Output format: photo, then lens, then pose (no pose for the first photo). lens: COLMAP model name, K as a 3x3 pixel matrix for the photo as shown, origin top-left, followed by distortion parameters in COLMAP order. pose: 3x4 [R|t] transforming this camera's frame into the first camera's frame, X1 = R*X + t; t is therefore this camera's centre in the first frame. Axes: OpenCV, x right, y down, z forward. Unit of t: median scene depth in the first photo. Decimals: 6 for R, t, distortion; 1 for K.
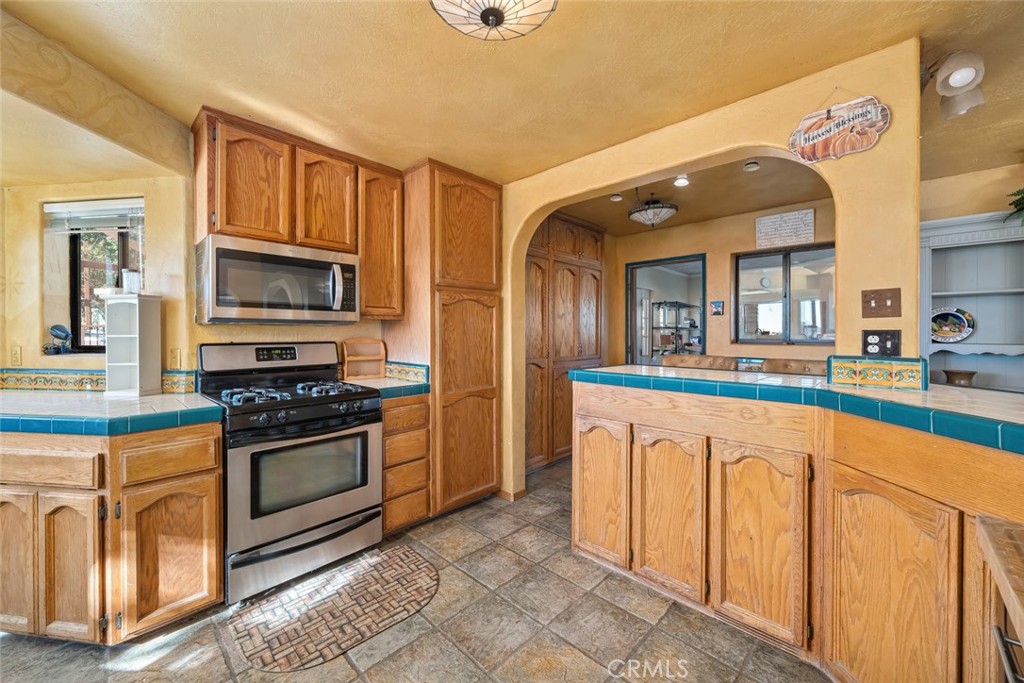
lens RADIAL K [[393.3, 0, 506.6], [0, 393.3, 336.9], [0, 0, 1]] dist [-0.000625, -0.000417]
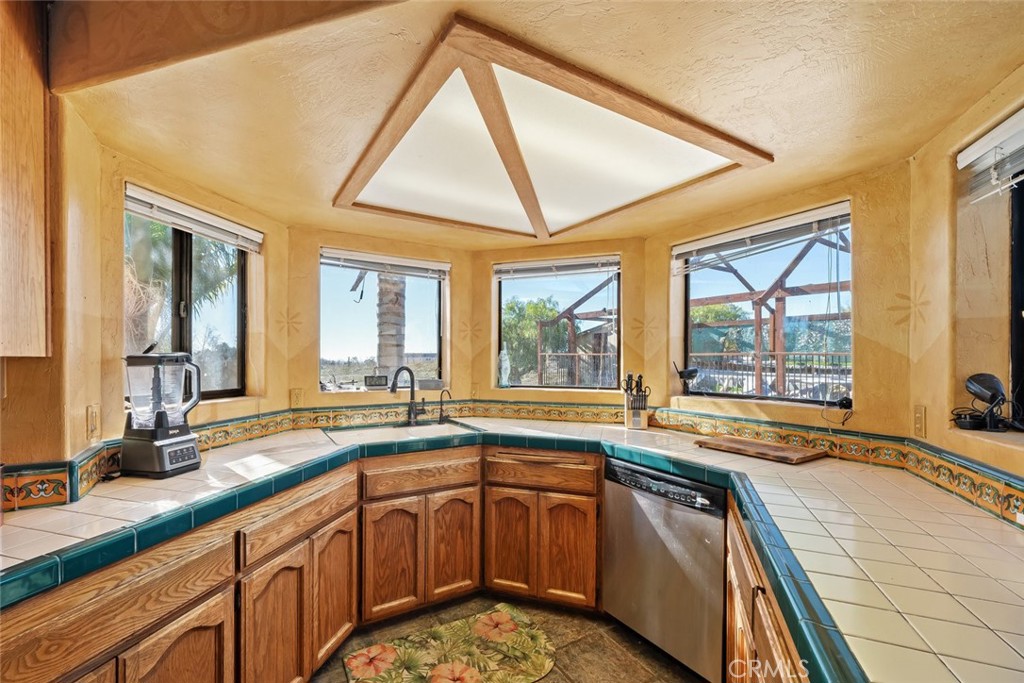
lens RADIAL K [[417.9, 0, 476.6], [0, 417.9, 356.4], [0, 0, 1]] dist [-0.001943, 0.000186]
pose [[-0.300923, 0.002355, -0.953646, -0.412037], [-0.009132, 0.999944, 0.005351, -0.051751], [0.953605, 0.010319, -0.300884, 0.532125]]
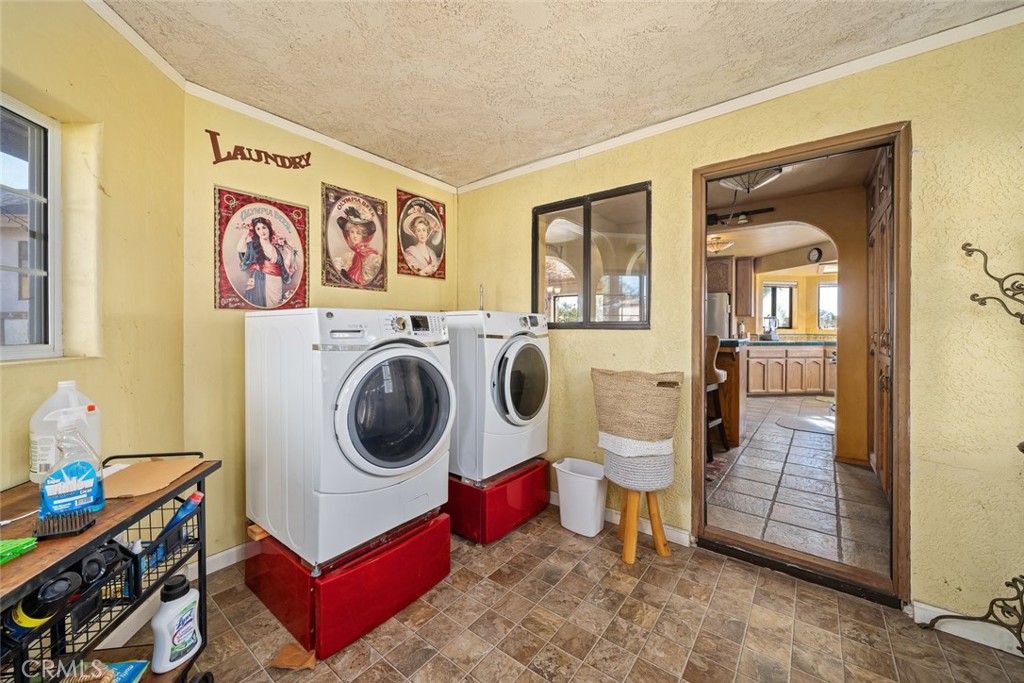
lens RADIAL K [[393.3, 0, 502.1], [0, 393.3, 331.2], [0, 0, 1]] dist [-0.000625, -0.000417]
pose [[-0.996330, 0.000689, -0.085591, 1.534447], [-0.000953, 0.999816, 0.019139, 0.013468], [0.085588, 0.019150, -0.996147, 2.824784]]
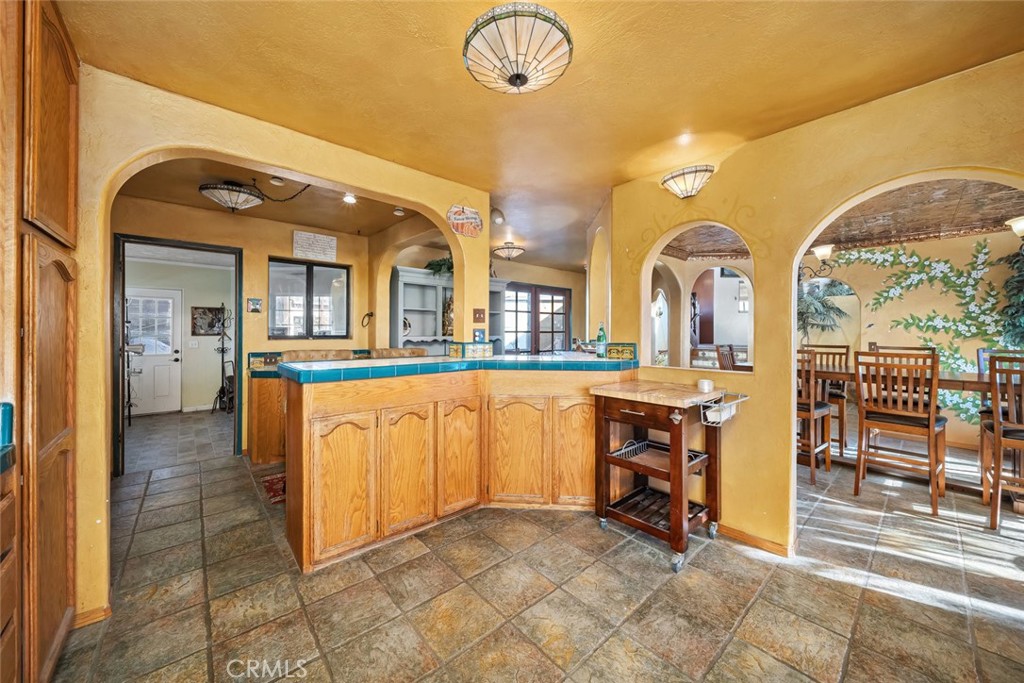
lens RADIAL K [[367.9, 0, 503.2], [0, 367.9, 333.5], [0, 0, 1]] dist [-0.006125, -0.000119]
pose [[0.091397, -0.007097, 0.995789, -0.621460], [0.007172, 0.999953, 0.006468, -0.003788], [-0.995789, 0.006550, 0.091444, 0.480361]]
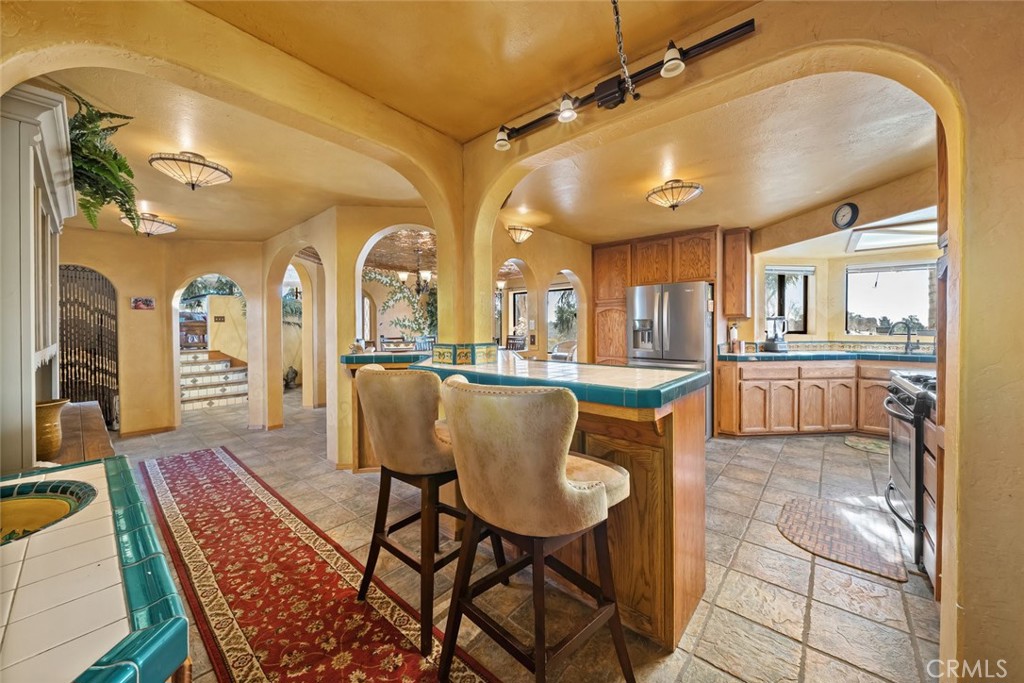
lens RADIAL K [[367.9, 0, 520.9], [0, 367.9, 331.9], [0, 0, 1]] dist [-0.006125, -0.000119]
pose [[-0.998305, 0.008440, -0.057588, 0.626042], [0.007054, 0.999681, 0.024233, -0.021896], [0.057775, 0.023786, -0.998046, 1.787458]]
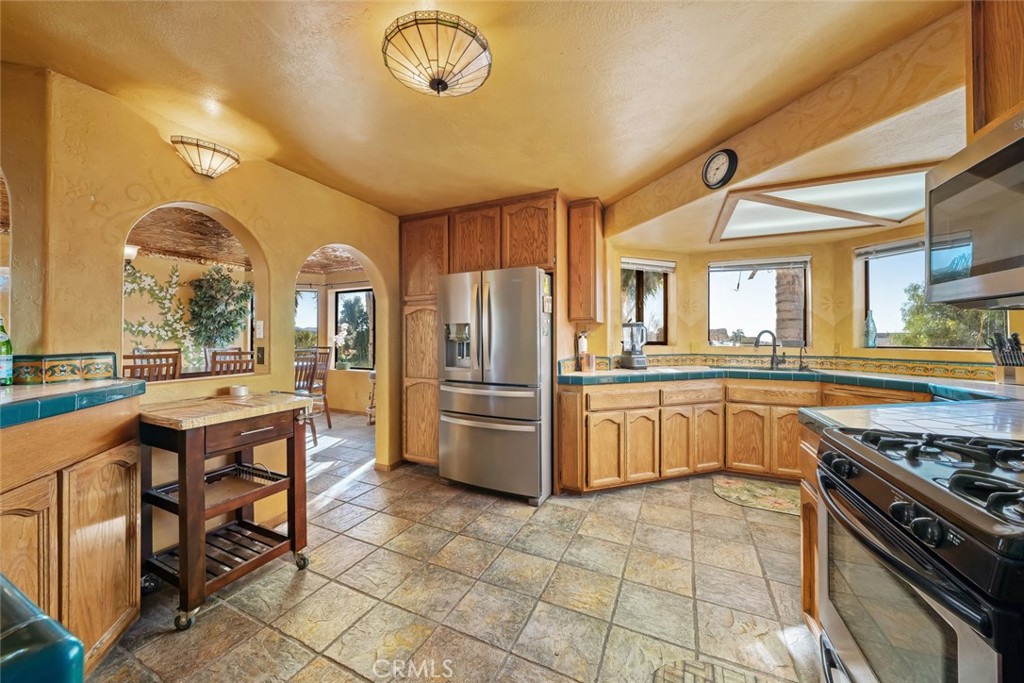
lens RADIAL K [[367.9, 0, 502.8], [0, 367.9, 335.2], [0, 0, 1]] dist [-0.006125, -0.000119]
pose [[-0.952816, 0.000949, -0.303546, 0.092250], [-0.000515, 0.999989, 0.004742, -0.000209], [0.303547, 0.004675, -0.952805, 1.151303]]
